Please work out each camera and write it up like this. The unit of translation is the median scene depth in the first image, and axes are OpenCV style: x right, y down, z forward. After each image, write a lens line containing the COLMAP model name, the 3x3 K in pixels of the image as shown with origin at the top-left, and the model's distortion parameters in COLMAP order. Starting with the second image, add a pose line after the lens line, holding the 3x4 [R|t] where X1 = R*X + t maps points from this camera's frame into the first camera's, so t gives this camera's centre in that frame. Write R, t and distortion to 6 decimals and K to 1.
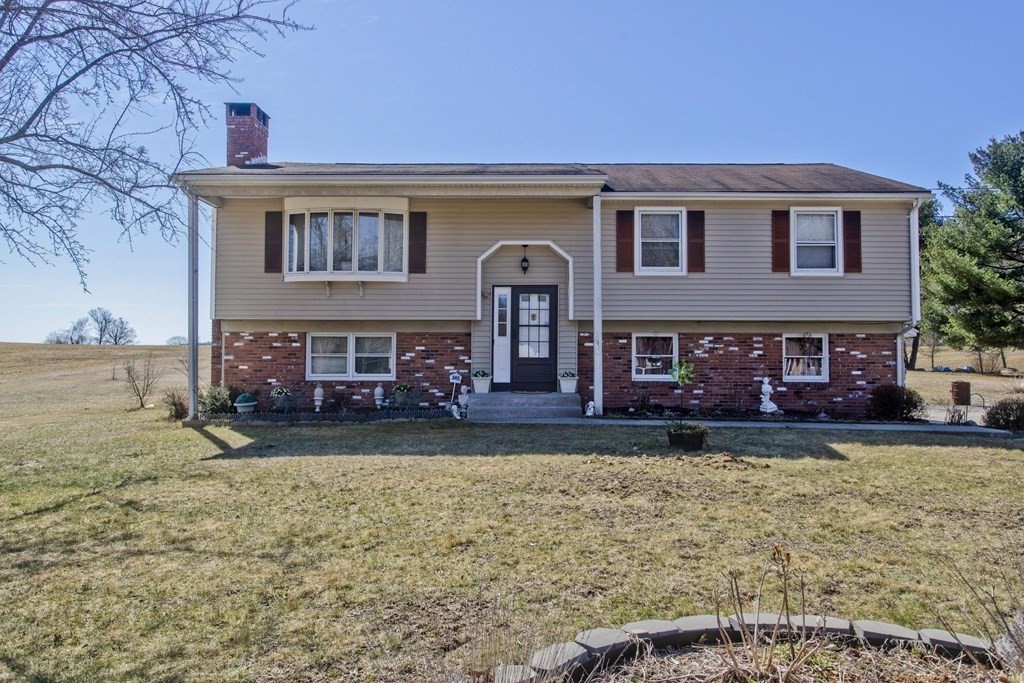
lens RADIAL K [[711.5, 0, 512.0], [0, 711.5, 341.5], [0, 0, 1]] dist [-0.001572, -0.000276]
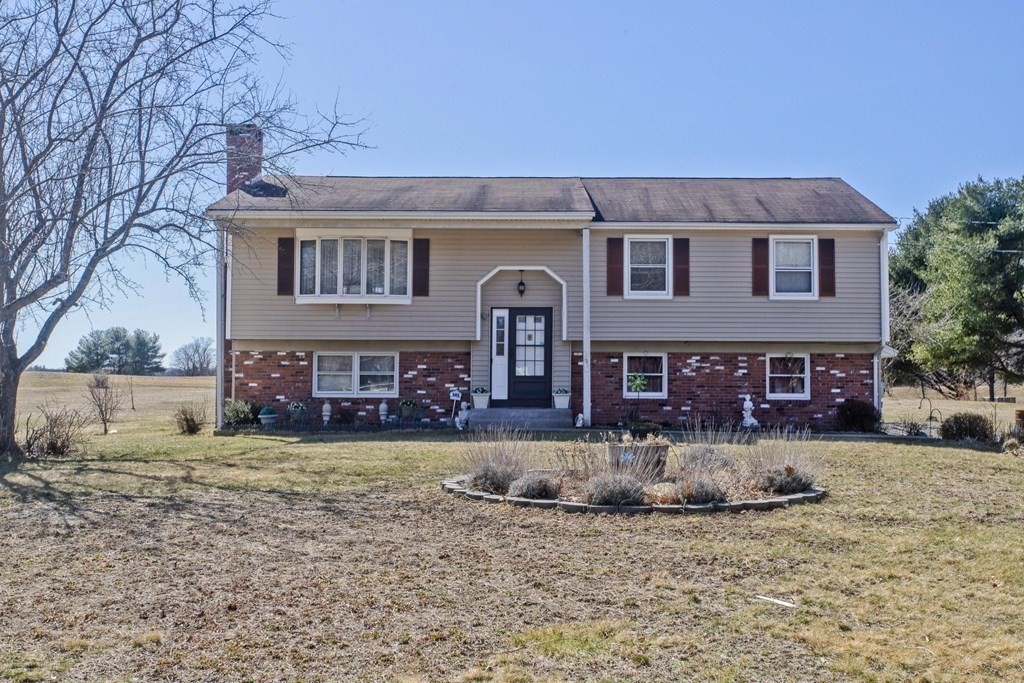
lens RADIAL K [[1183.7, 0, 512.0], [0, 1183.7, 341.5], [0, 0, 1]] dist [-0.002585, -0.001220]
pose [[0.999996, 0.001911, 0.002045, 0.000261], [-0.001863, 0.999733, -0.023026, 0.012426], [-0.002088, 0.023022, 0.999733, -0.763641]]
